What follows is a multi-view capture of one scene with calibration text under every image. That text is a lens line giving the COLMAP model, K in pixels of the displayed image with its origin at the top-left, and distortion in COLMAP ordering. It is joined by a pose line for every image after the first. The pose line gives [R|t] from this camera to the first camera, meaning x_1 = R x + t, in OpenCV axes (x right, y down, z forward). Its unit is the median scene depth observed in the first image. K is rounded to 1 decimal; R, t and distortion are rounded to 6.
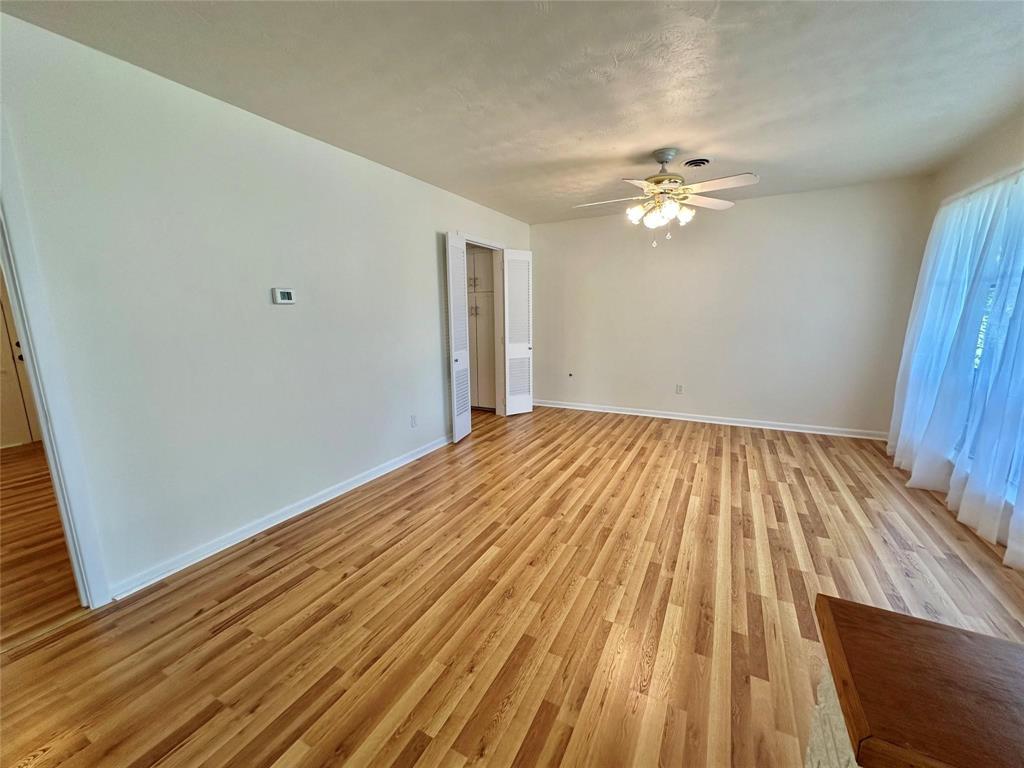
lens RADIAL K [[409.9, 0, 512.6], [0, 409.9, 385.3], [0, 0, 1]] dist [-0.002980, 0.000941]
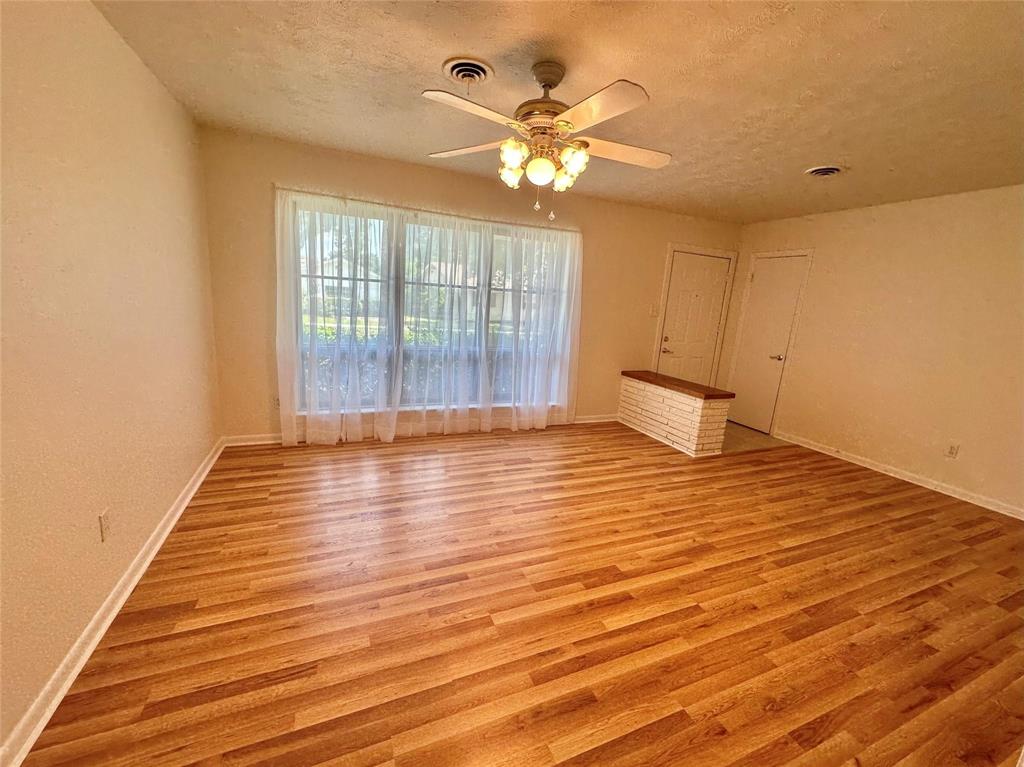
lens RADIAL K [[409.9, 0, 512.6], [0, 409.9, 384.8], [0, 0, 1]] dist [-0.002980, 0.000941]
pose [[-0.769427, -0.168571, 0.616089, -0.064183], [0.059807, 0.941295, 0.332245, -0.303540], [-0.635929, 0.292485, -0.714176, 1.555670]]
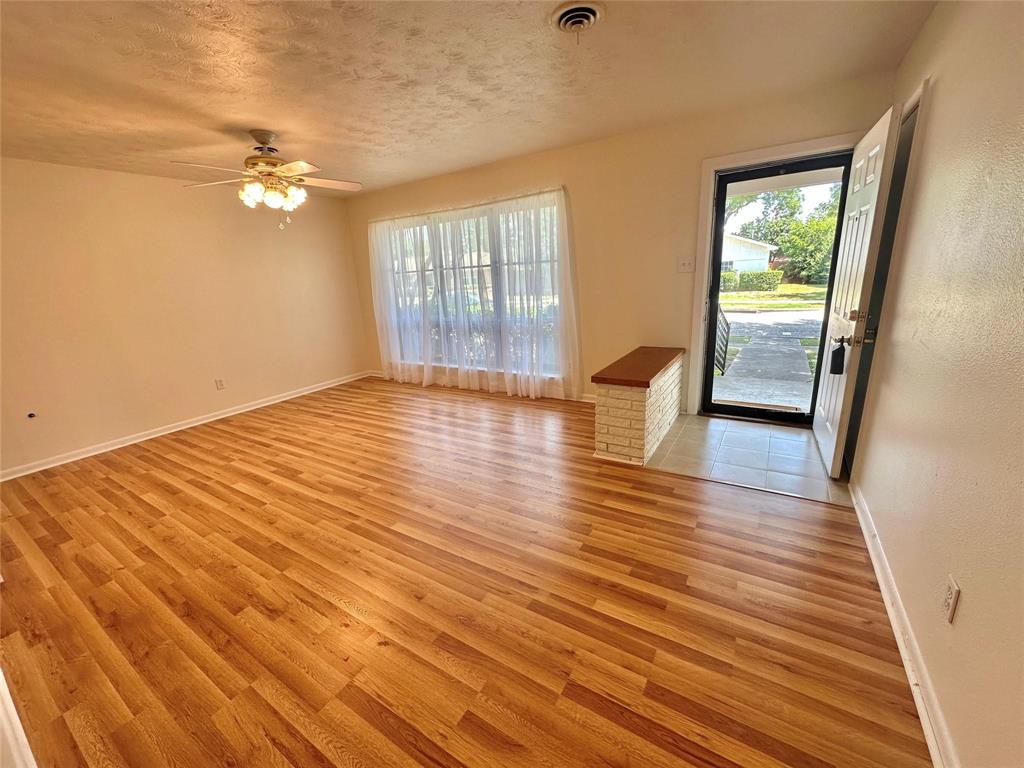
lens RADIAL K [[406.1, 0, 516.6], [0, 406.1, 383.0], [0, 0, 1]] dist [-0.000607, 0.000005]
pose [[0.072754, -0.249082, 0.965746, -0.658574], [0.234276, 0.945487, 0.226208, -0.066713], [-0.969444, 0.209793, 0.127142, 0.375635]]
